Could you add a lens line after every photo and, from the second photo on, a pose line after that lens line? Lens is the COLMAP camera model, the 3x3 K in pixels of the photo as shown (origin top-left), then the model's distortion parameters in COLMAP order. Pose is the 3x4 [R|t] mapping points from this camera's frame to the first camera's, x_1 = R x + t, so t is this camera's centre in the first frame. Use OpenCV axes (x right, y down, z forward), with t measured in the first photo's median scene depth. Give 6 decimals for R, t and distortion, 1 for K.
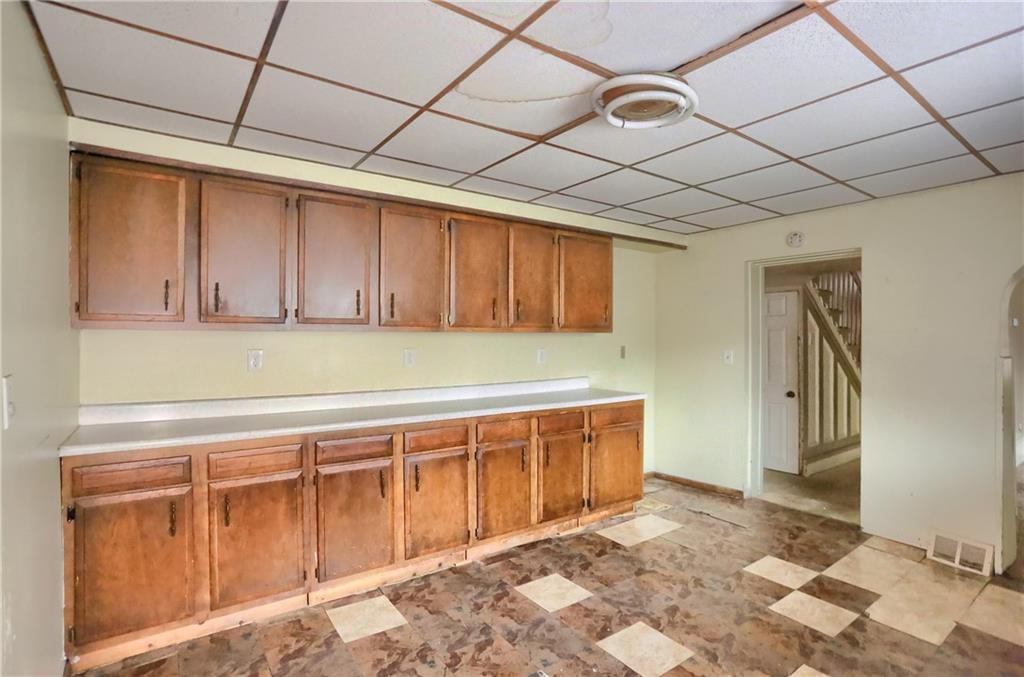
lens RADIAL K [[499.3, 0, 507.6], [0, 499.3, 327.1], [0, 0, 1]] dist [-0.096050, 0.065359]
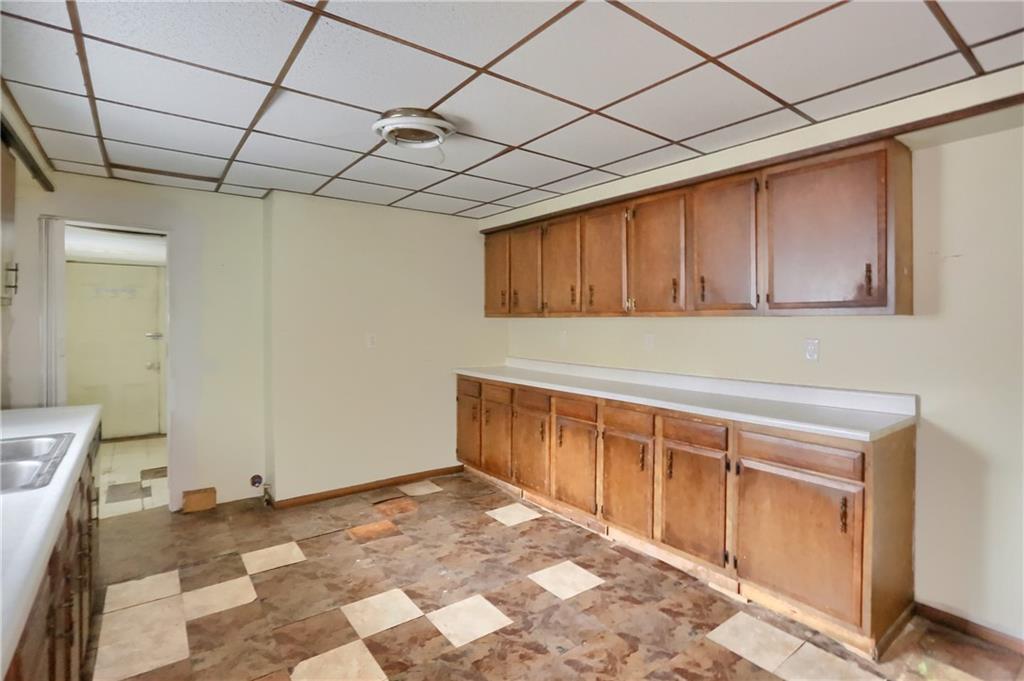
lens RADIAL K [[499.3, 0, 507.6], [0, 499.3, 329.1], [0, 0, 1]] dist [-0.096050, 0.065359]
pose [[0.029085, 0.006535, -0.999556, 0.998285], [0.001332, 0.999977, 0.006577, 0.030485], [0.999576, -0.001523, 0.029076, 0.797189]]
